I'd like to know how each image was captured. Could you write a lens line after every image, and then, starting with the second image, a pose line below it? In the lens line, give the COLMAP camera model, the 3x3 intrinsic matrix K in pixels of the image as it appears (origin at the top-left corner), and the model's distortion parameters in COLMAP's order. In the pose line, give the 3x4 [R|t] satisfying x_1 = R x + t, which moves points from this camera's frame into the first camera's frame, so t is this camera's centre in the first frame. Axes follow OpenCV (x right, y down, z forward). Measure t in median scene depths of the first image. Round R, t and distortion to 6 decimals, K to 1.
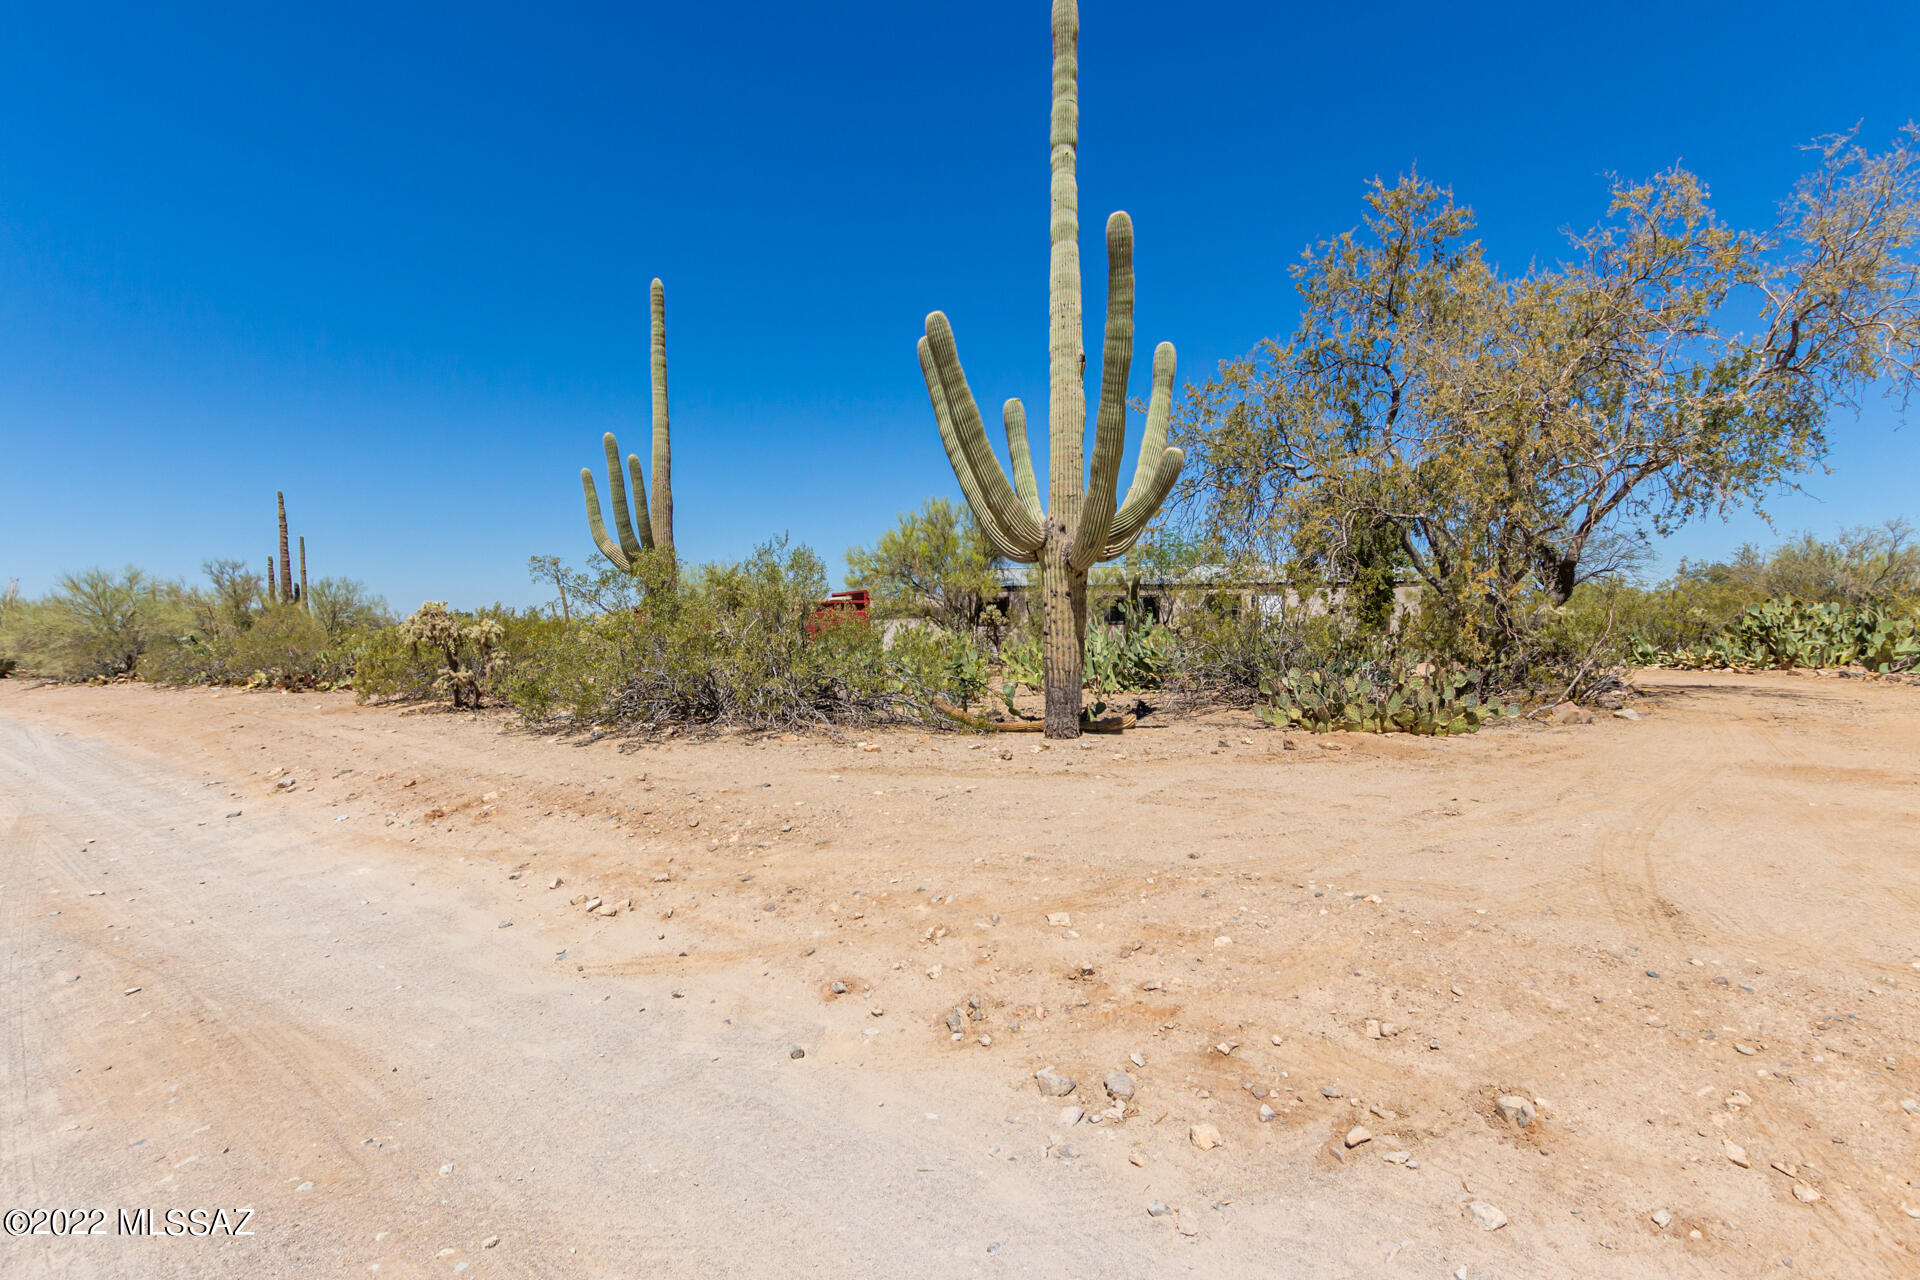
lens RADIAL K [[896.4, 0, 955.1], [0, 896.4, 644.7], [0, 0, 1]] dist [0.010295, -0.002323]
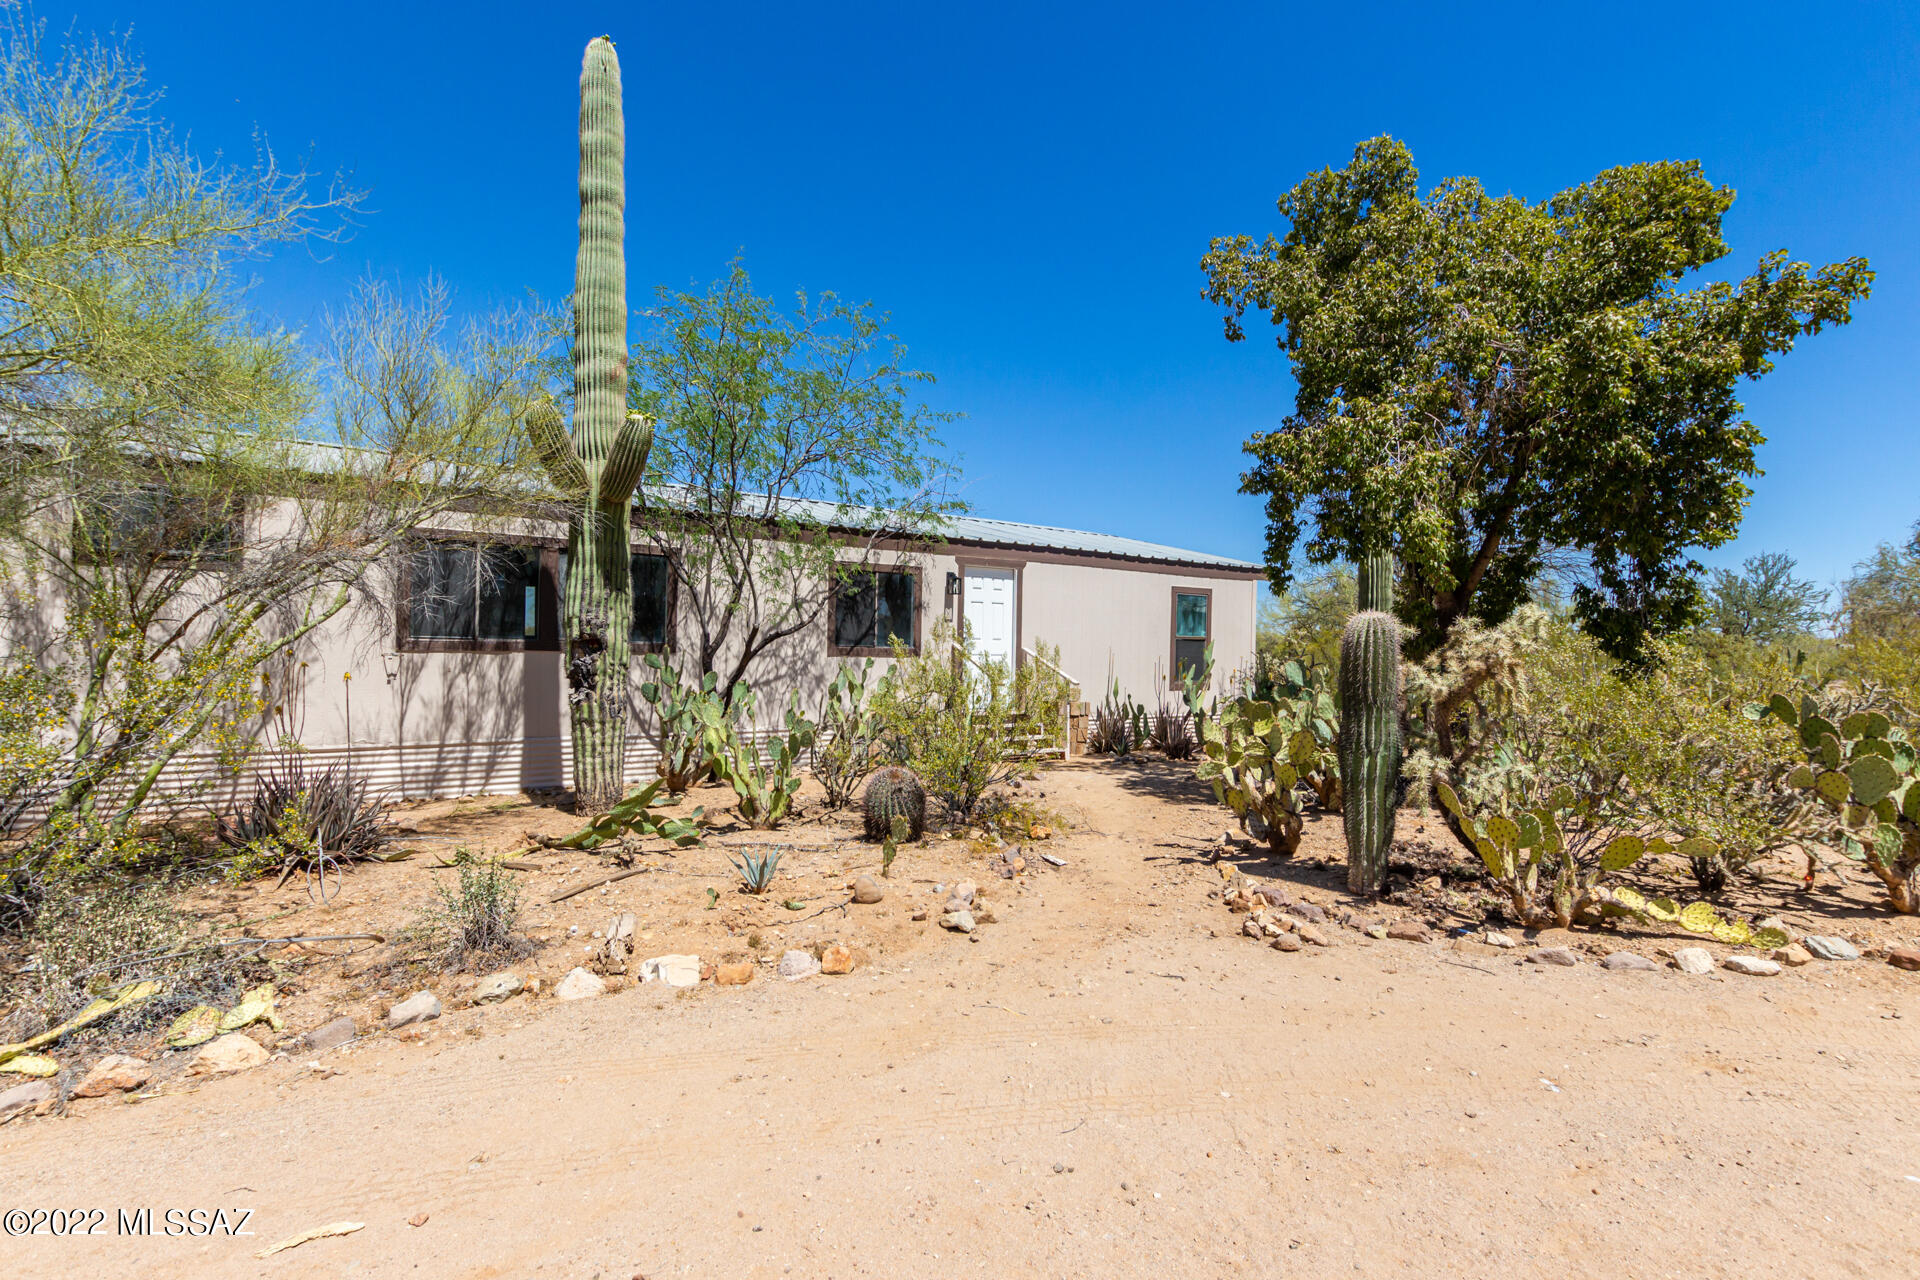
lens RADIAL K [[896.4, 0, 931.8], [0, 896.4, 644.4], [0, 0, 1]] dist [0.010295, -0.002323]
pose [[0.837240, 0.034920, 0.545719, 0.434839], [-0.022774, 0.999320, -0.029005, -0.054936], [-0.546361, 0.011856, 0.837466, 2.294275]]
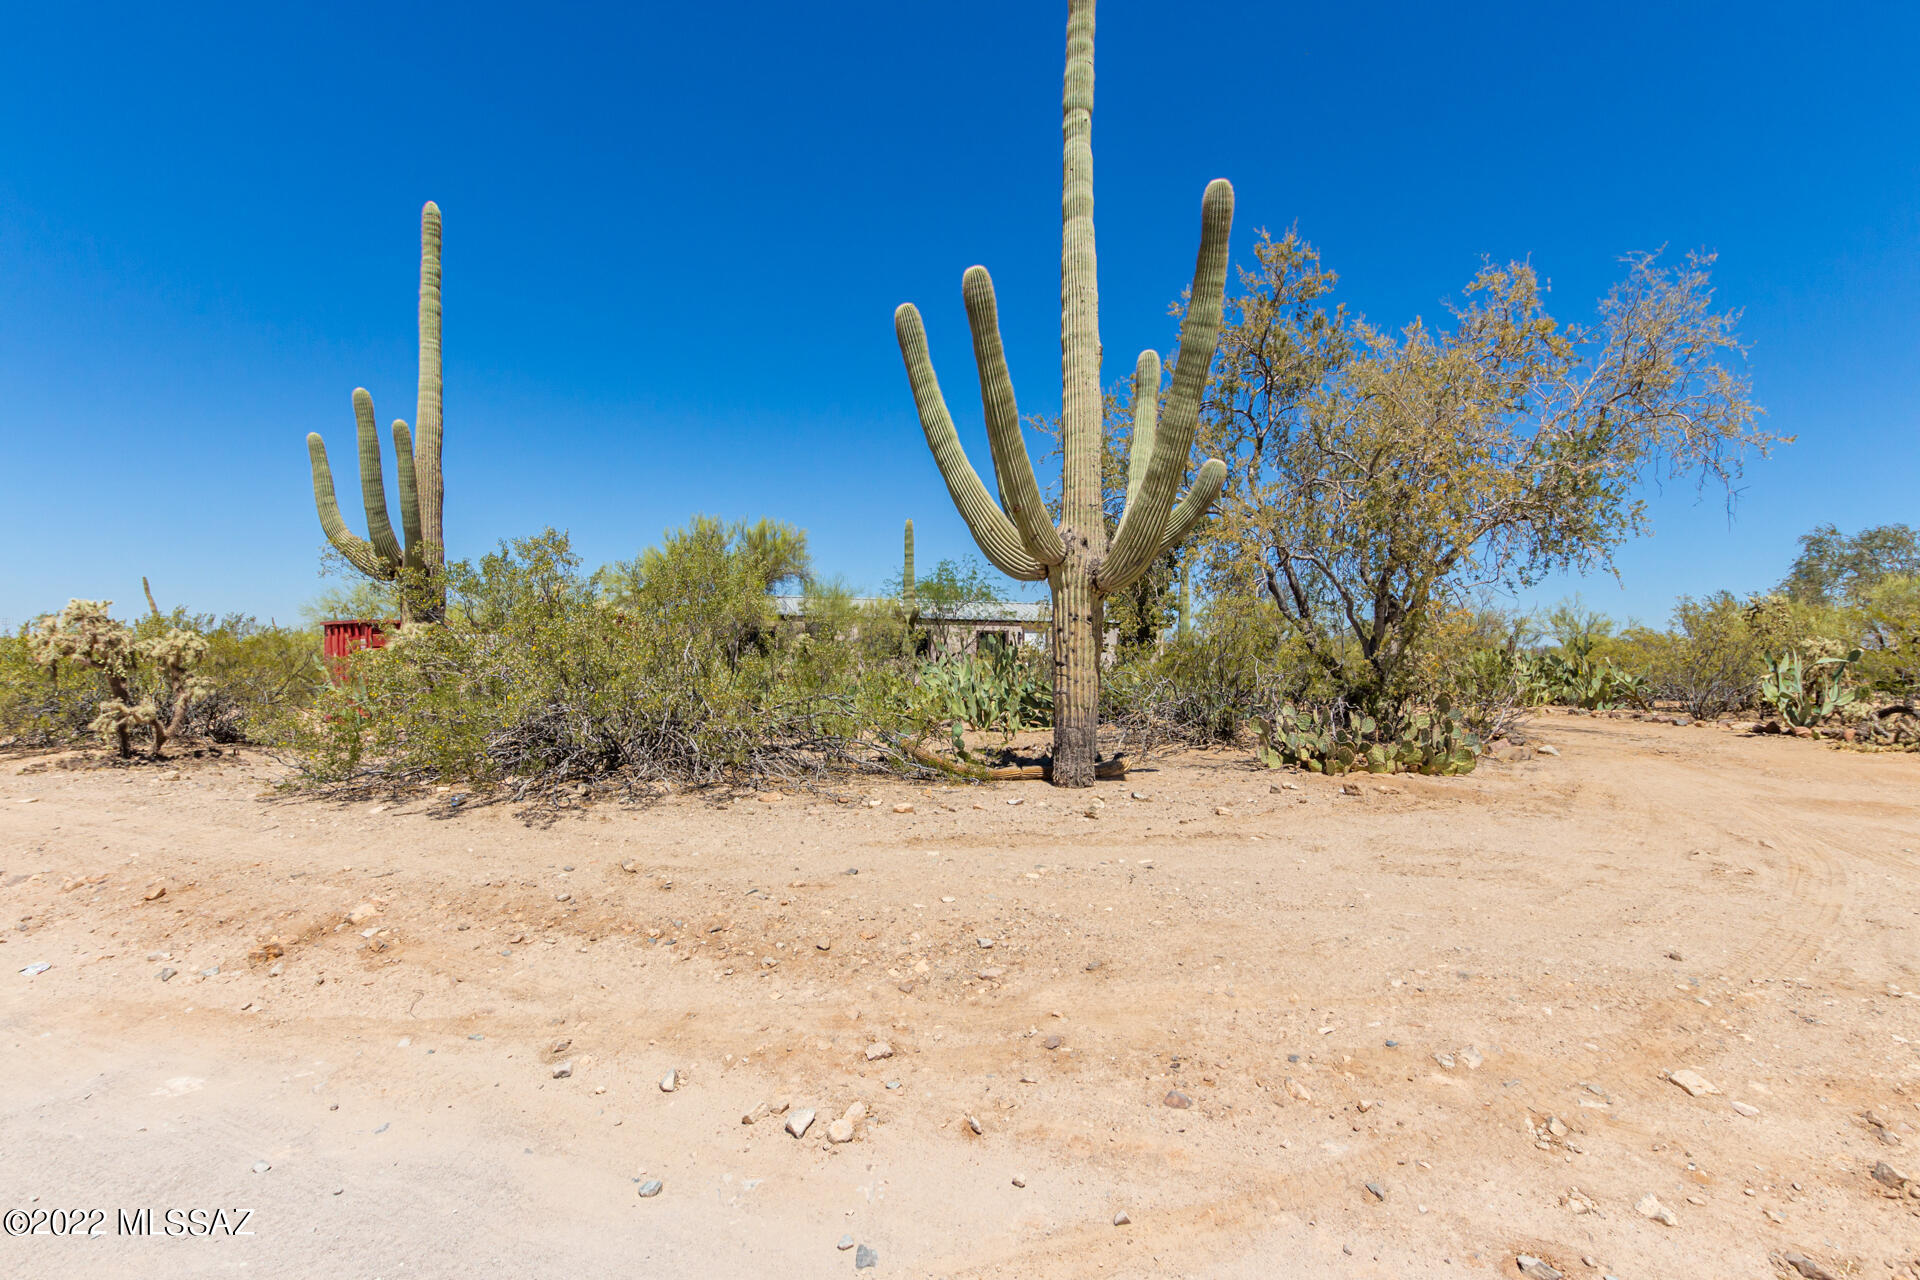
lens RADIAL K [[896.4, 0, 956.5], [0, 896.4, 645.6], [0, 0, 1]] dist [0.010295, -0.002323]
pose [[0.945114, 0.025395, 0.325752, -0.224683], [-0.013271, 0.999136, -0.039389, 0.004202], [-0.326471, 0.032905, 0.944634, 0.187937]]
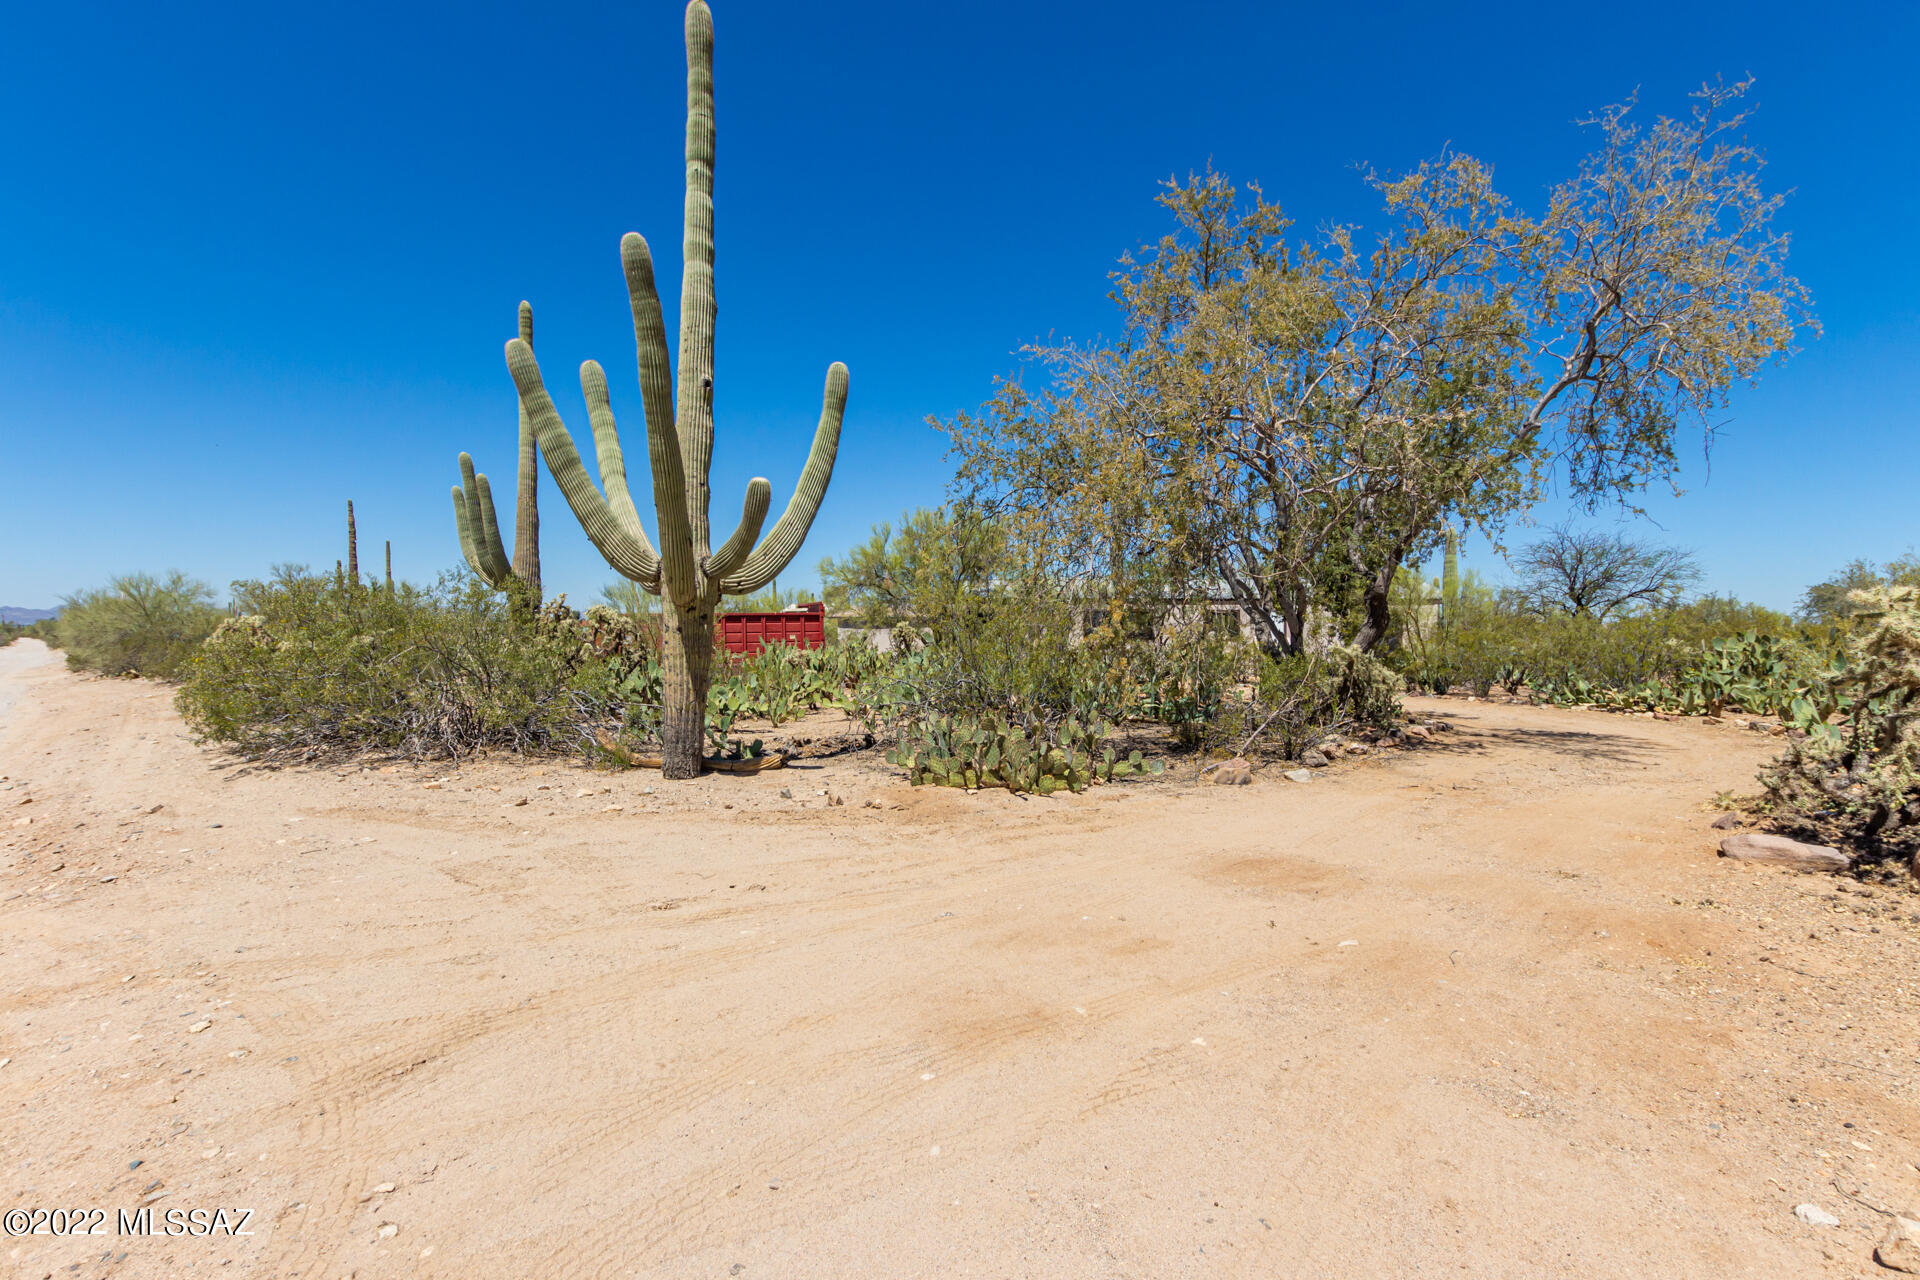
lens RADIAL K [[896.4, 0, 947.6], [0, 896.4, 645.6], [0, 0, 1]] dist [0.010295, -0.002323]
pose [[0.991975, 0.020370, -0.124780, 0.434398], [-0.020752, 0.999783, -0.001765, -0.035029], [0.124717, 0.004340, 0.992183, 0.069374]]
